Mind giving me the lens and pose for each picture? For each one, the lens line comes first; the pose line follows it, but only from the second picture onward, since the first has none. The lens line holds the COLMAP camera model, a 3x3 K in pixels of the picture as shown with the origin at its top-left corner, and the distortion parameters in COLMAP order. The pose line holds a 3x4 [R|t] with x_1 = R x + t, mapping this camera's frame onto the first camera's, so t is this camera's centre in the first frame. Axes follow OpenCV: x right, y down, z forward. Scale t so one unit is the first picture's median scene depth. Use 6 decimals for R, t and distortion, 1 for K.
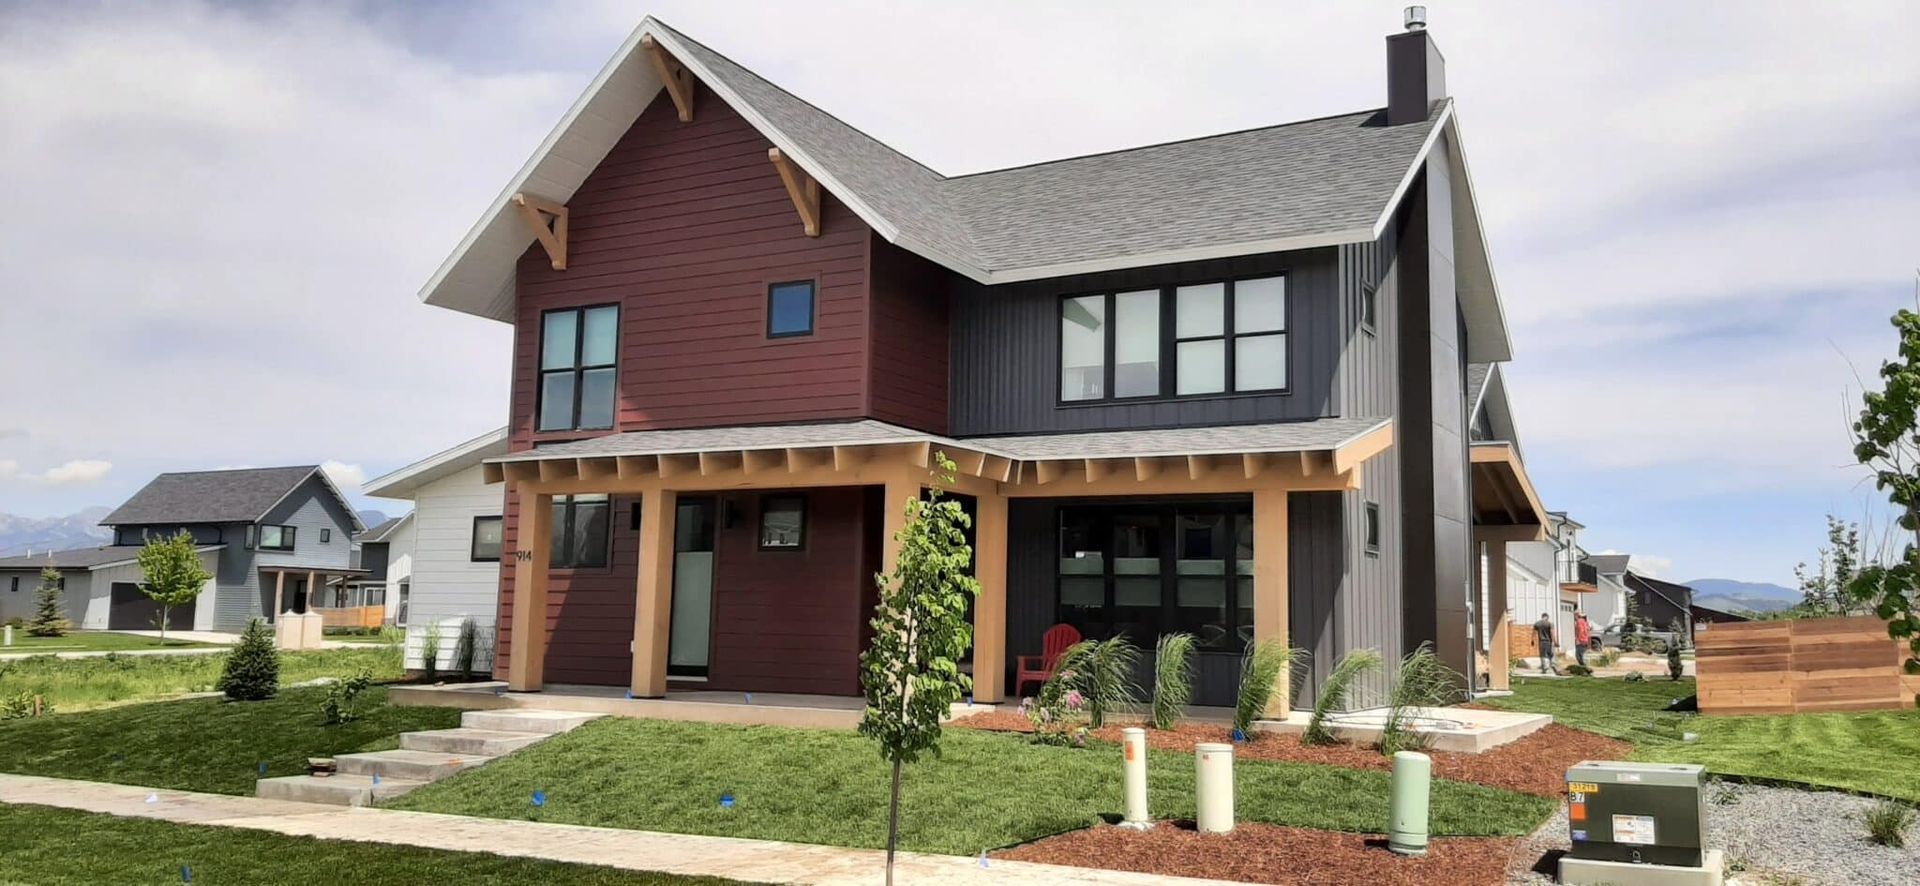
lens RADIAL K [[1449.1, 0, 960.0], [0, 1449.1, 443.0], [0, 0, 1]] dist [0.057484, -0.000552]
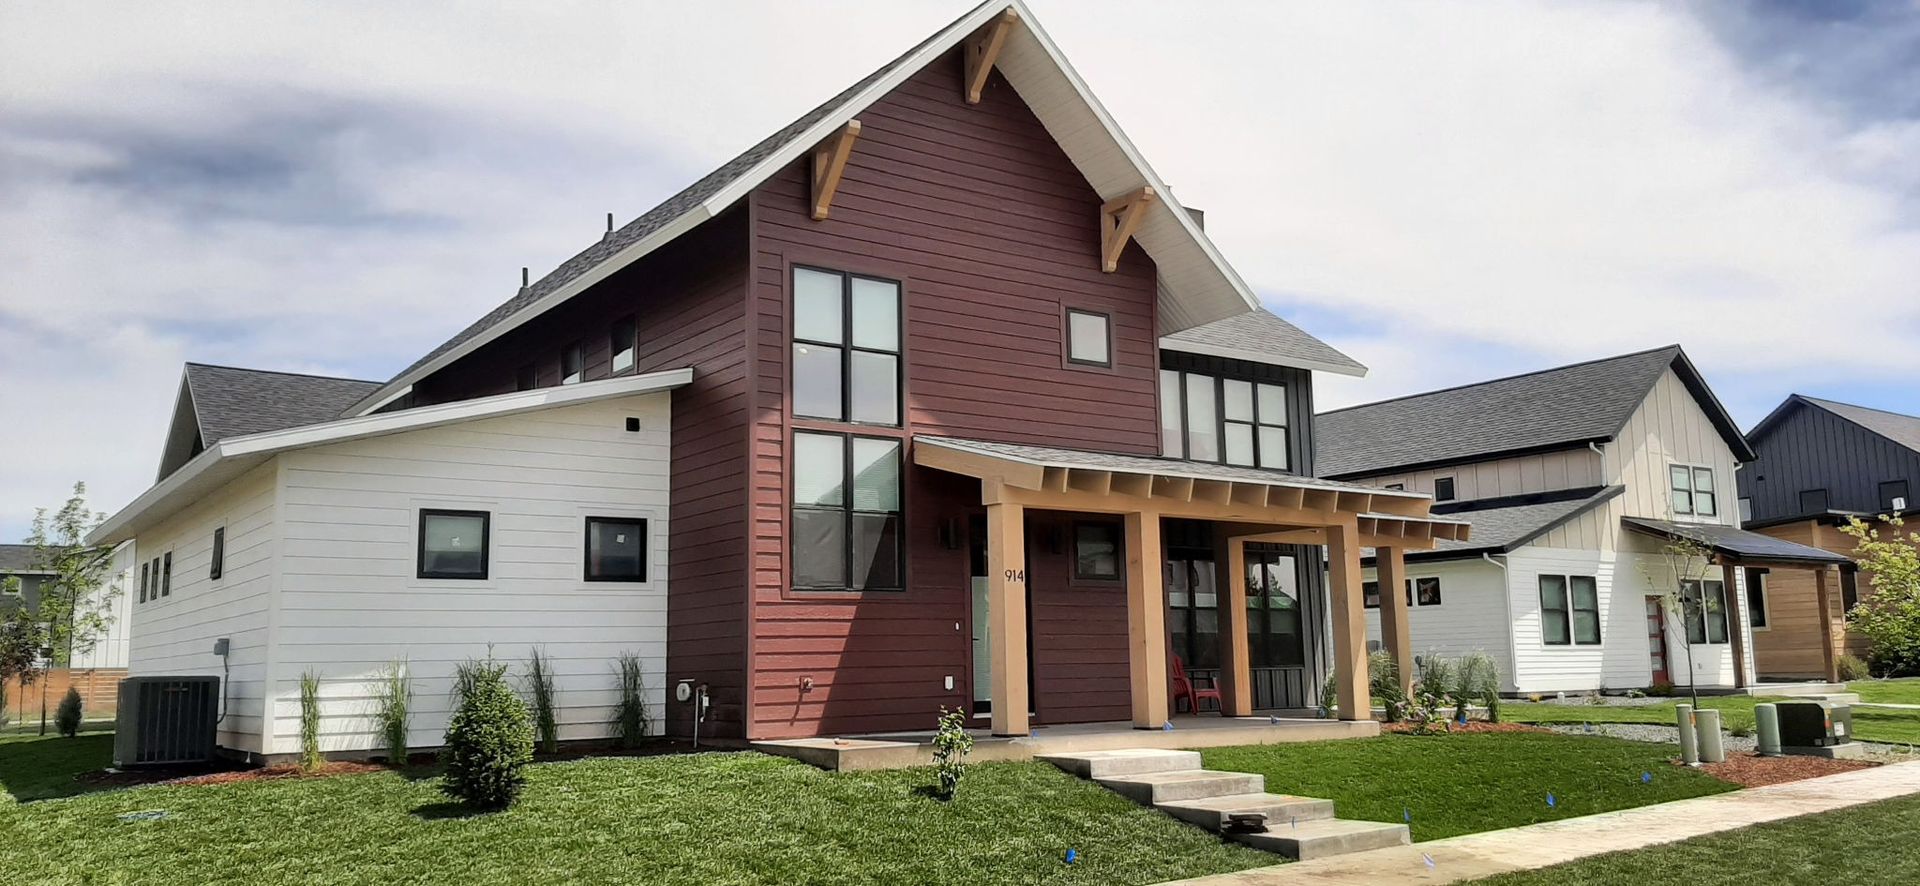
lens RADIAL K [[1449.1, 0, 960.0], [0, 1449.1, 443.0], [0, 0, 1]] dist [0.057484, -0.000552]
pose [[0.439466, 0.112944, 0.891130, -1.058149], [-0.082928, 0.992928, -0.084950, 0.073927], [-0.894423, -0.036567, 0.445724, 0.643197]]
